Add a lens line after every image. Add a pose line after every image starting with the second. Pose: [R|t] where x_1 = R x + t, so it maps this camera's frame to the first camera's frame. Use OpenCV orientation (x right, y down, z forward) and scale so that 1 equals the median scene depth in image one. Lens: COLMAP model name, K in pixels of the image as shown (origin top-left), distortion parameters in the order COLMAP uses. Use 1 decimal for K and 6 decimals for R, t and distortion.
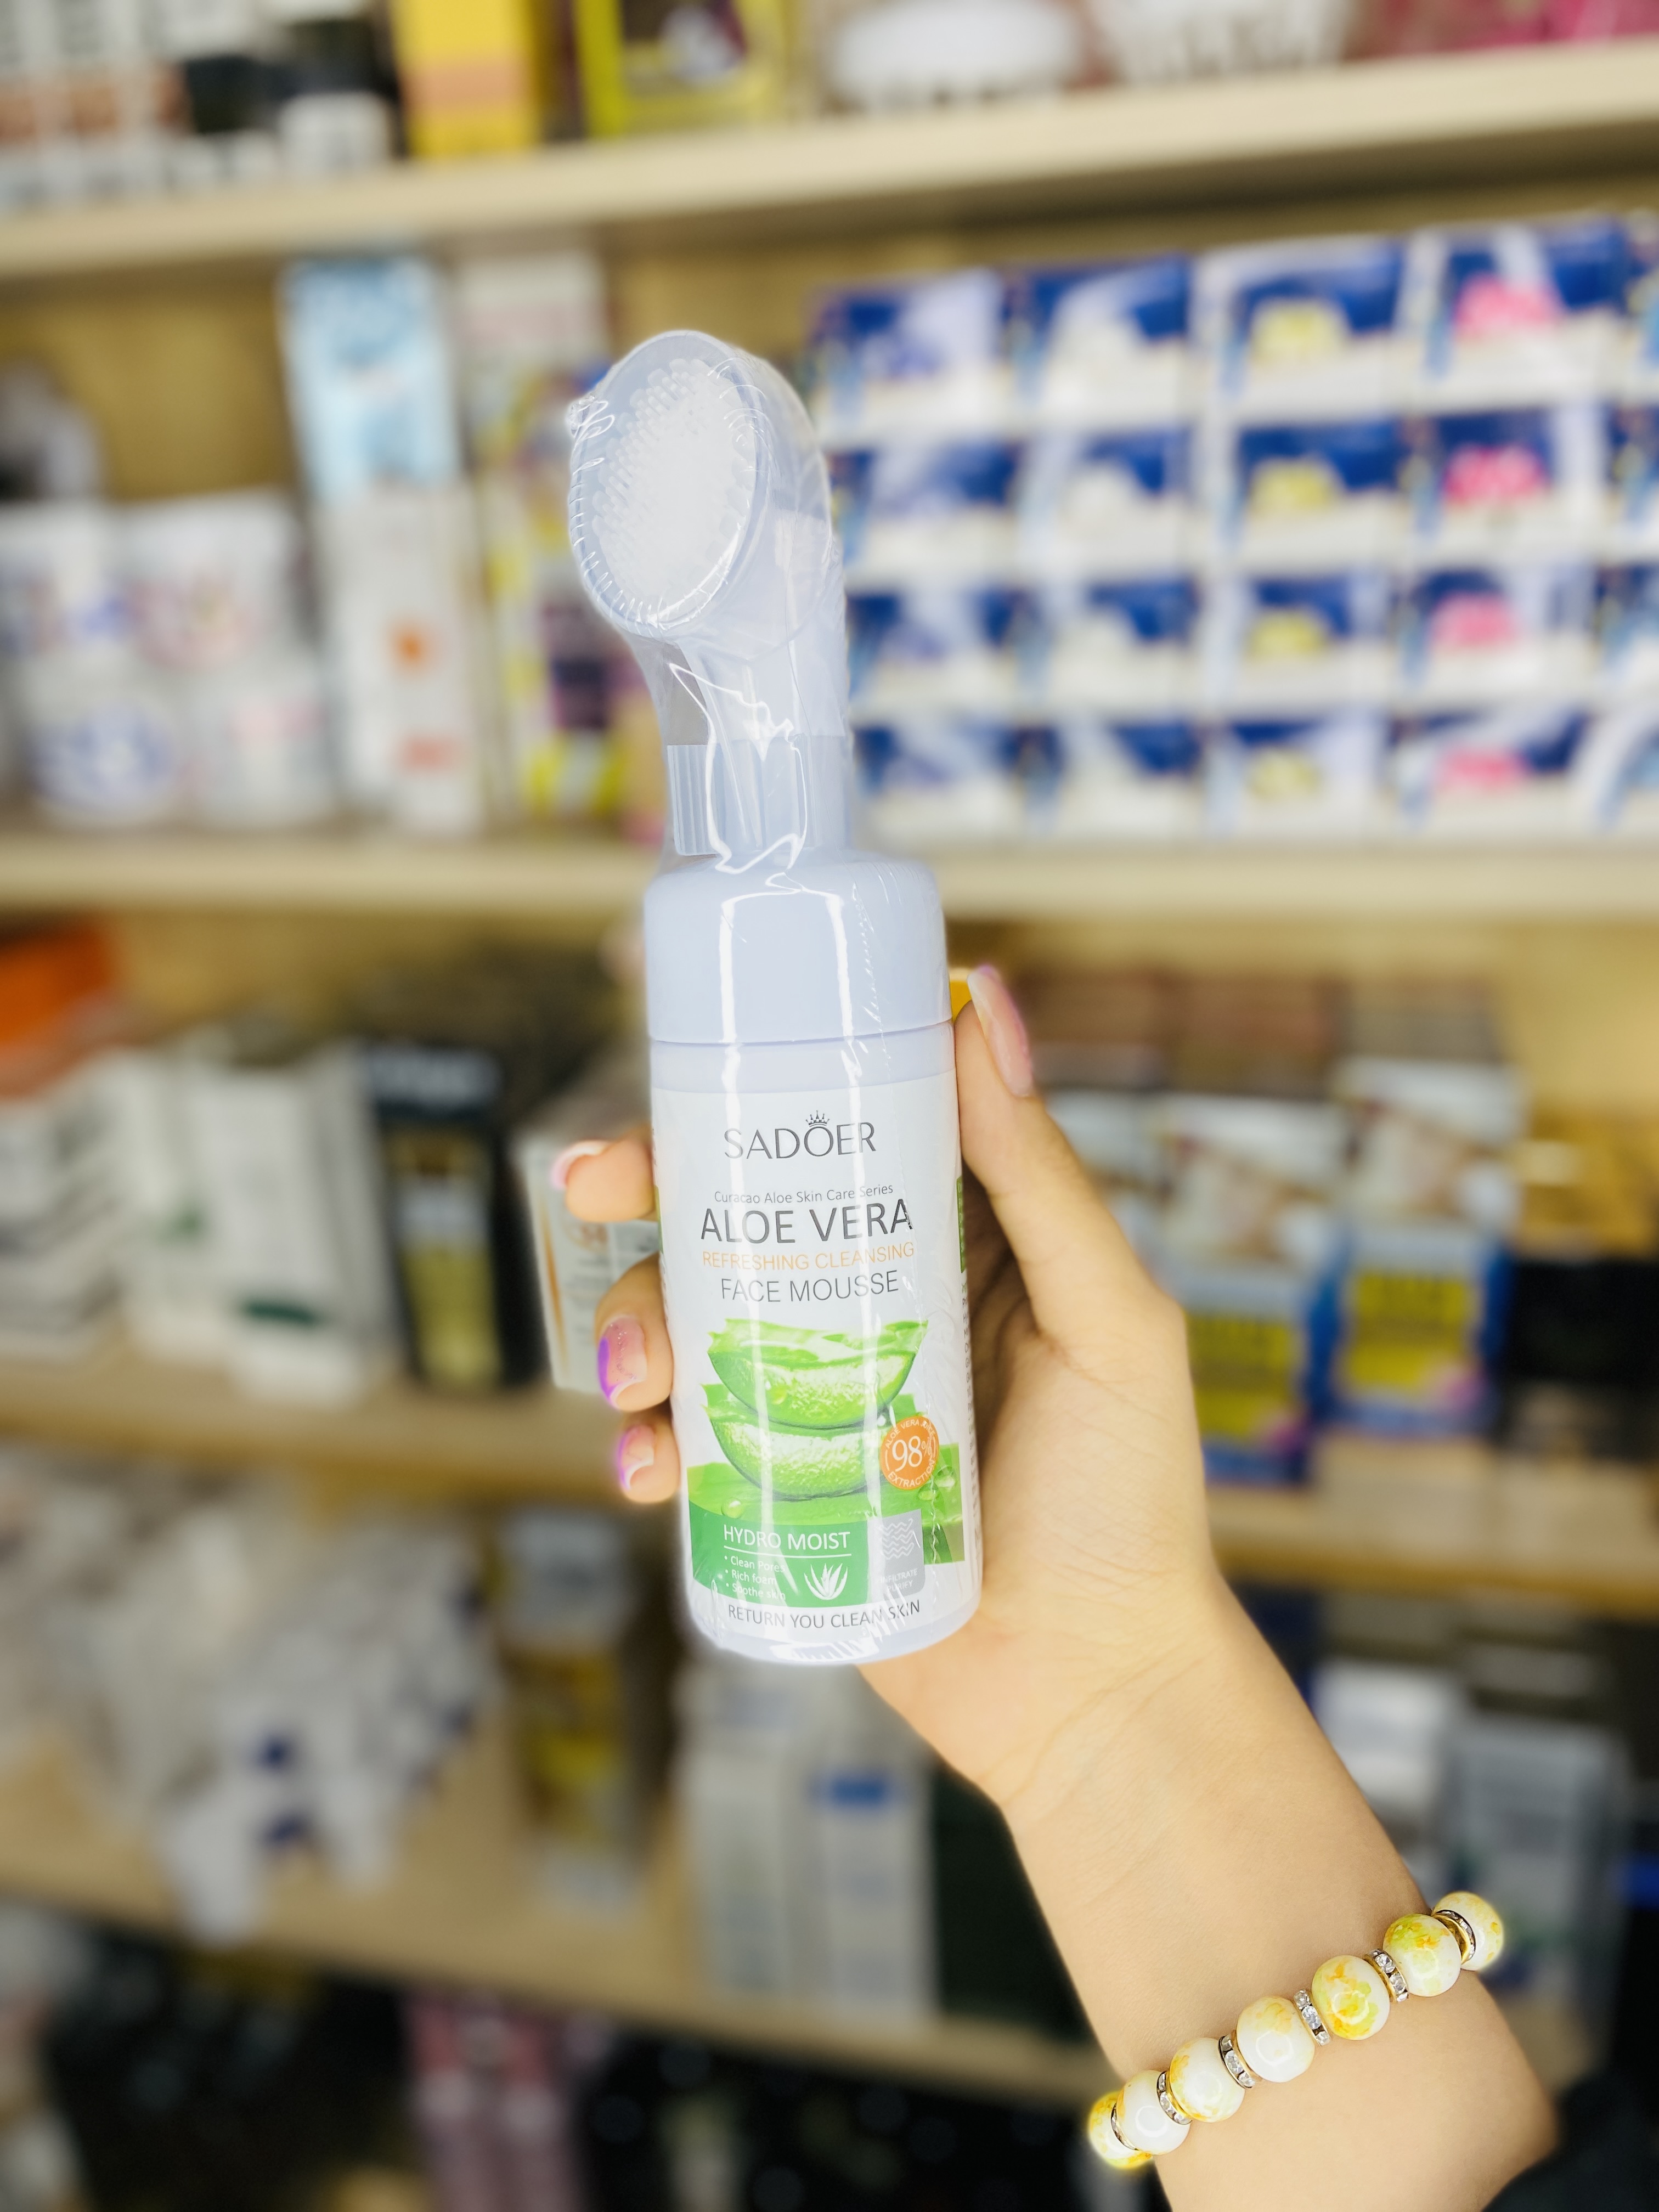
lens RADIAL K [[1725.9, 0, 836.0], [0, 1725.9, 1097.8], [0, 0, 1]] dist [-0.007643, 0.002788]
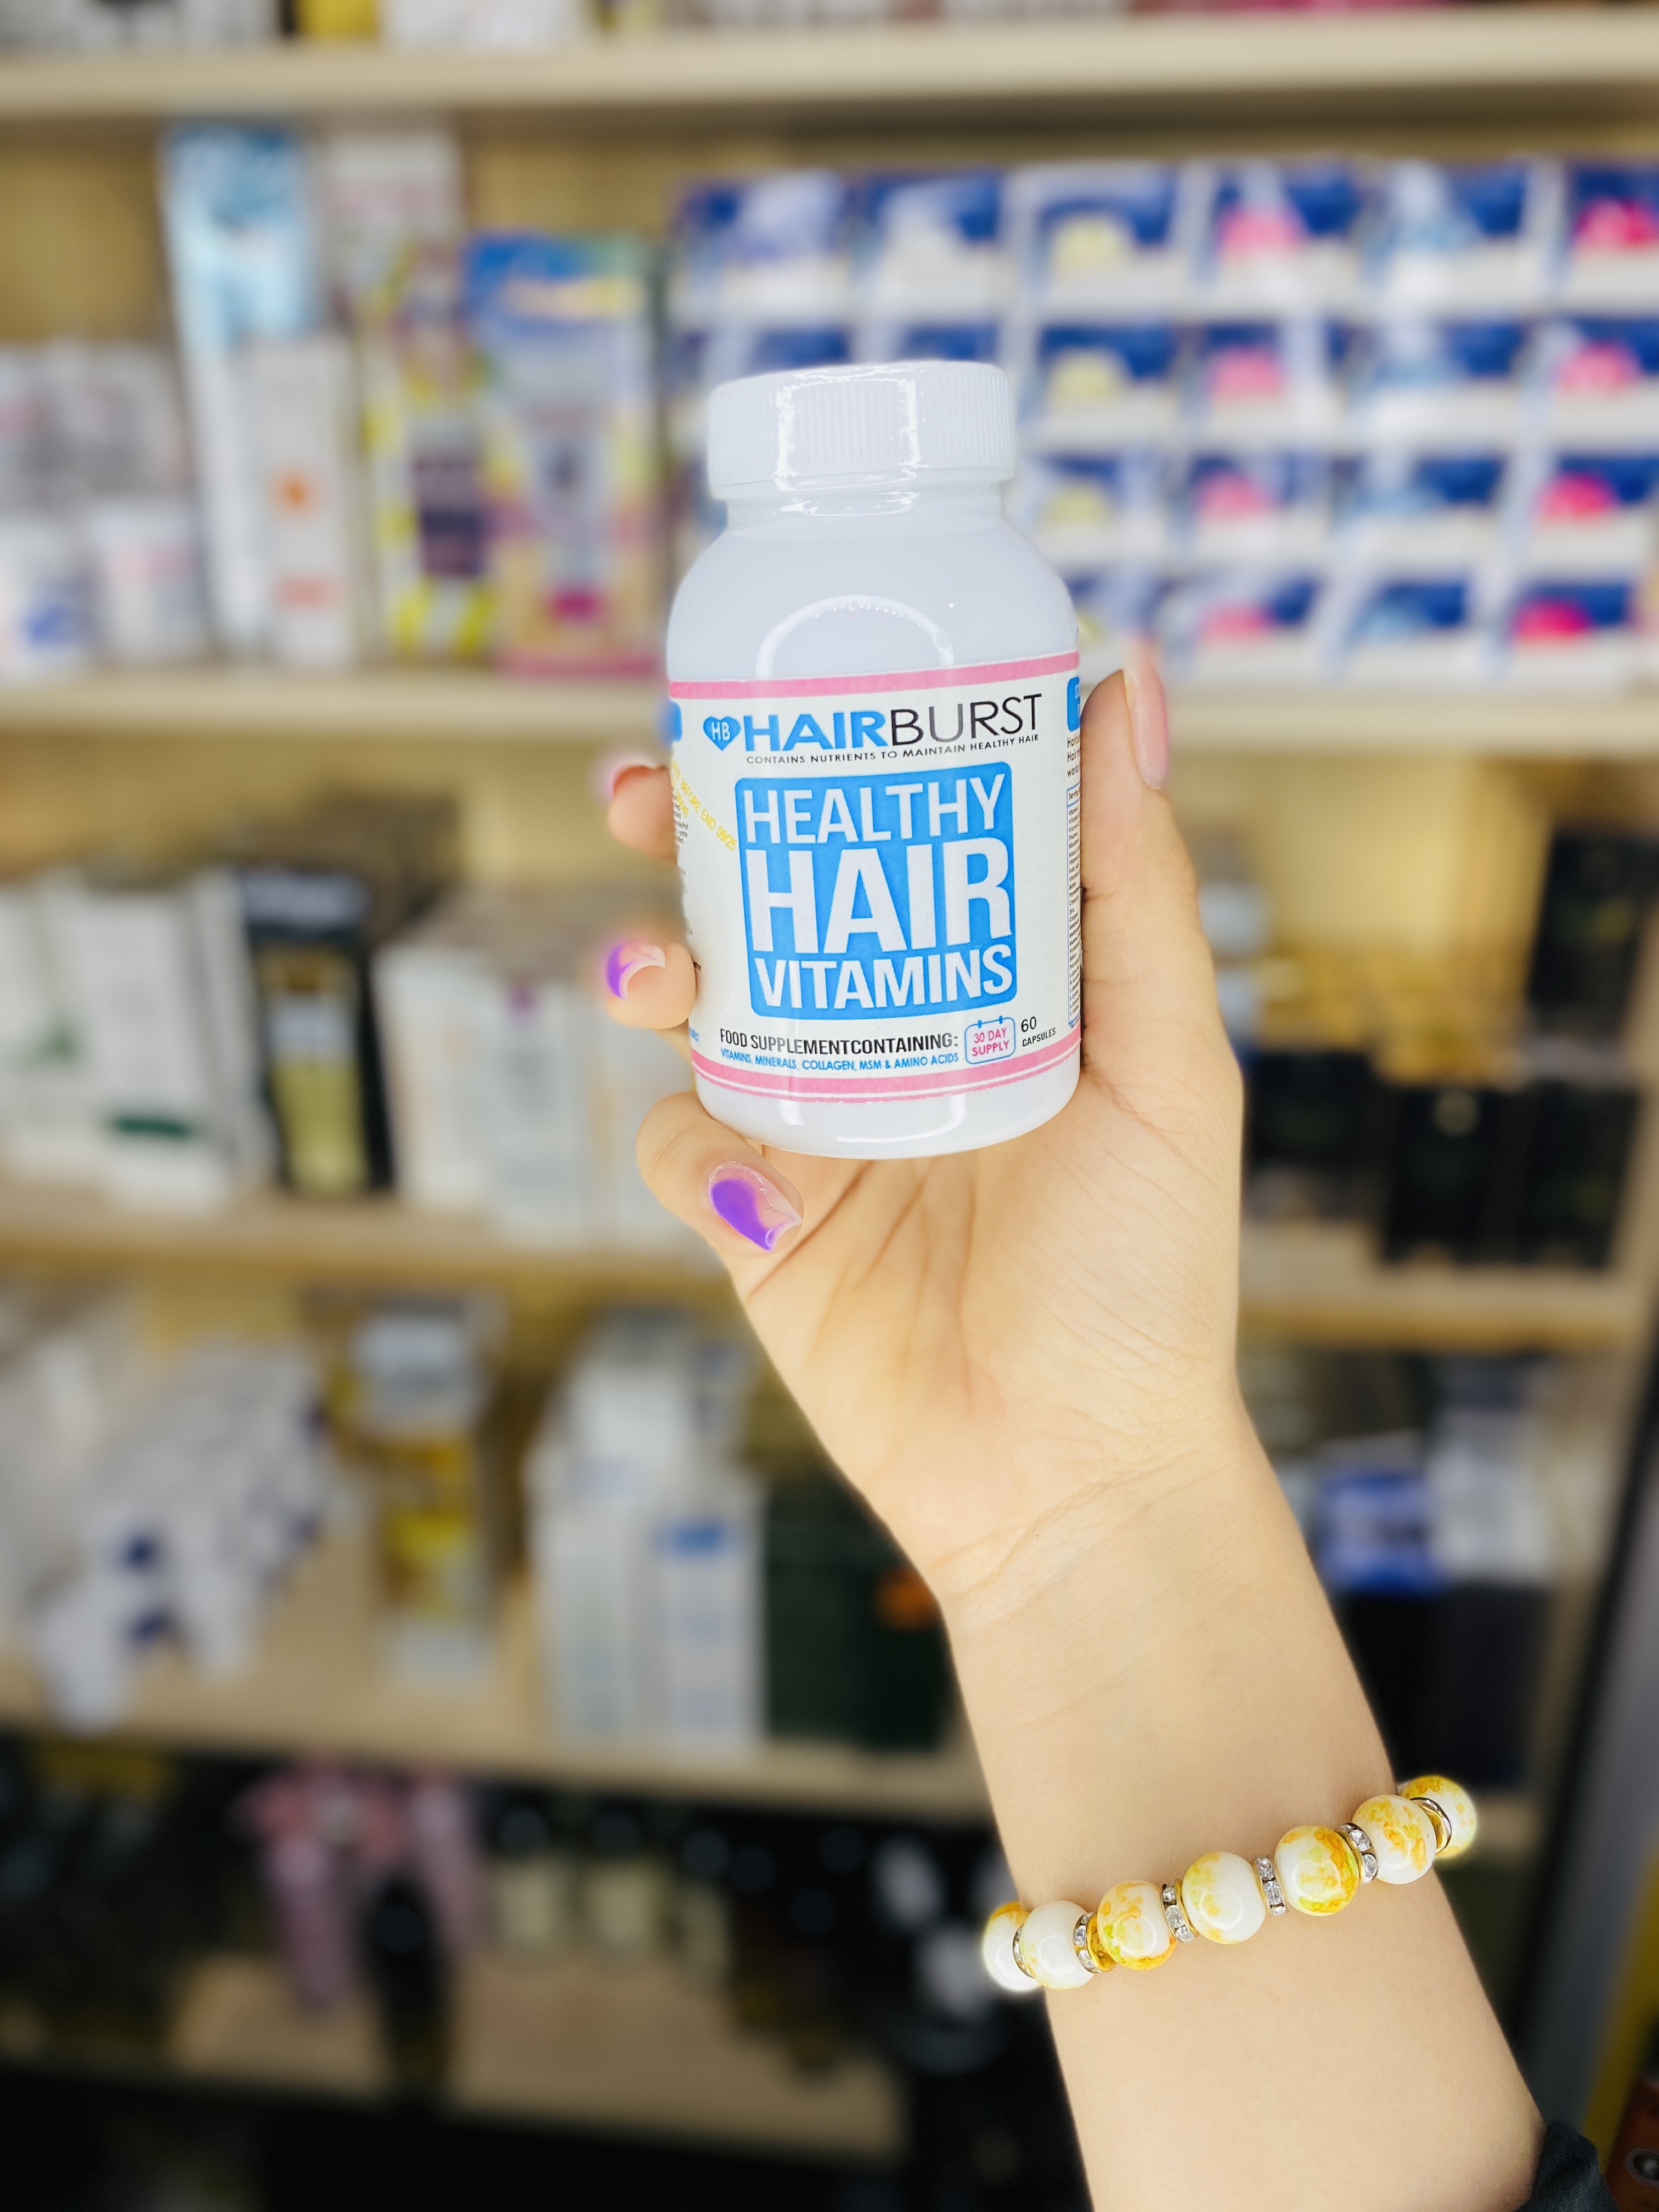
lens RADIAL K [[1725.9, 0, 835.4], [0, 1725.9, 1092.4], [0, 0, 1]] dist [-0.007643, 0.002788]
pose [[0.990650, -0.007494, 0.136224, -0.052639], [0.001844, 0.999135, 0.041555, 0.066458], [-0.136417, -0.040915, 0.989806, -0.128551]]
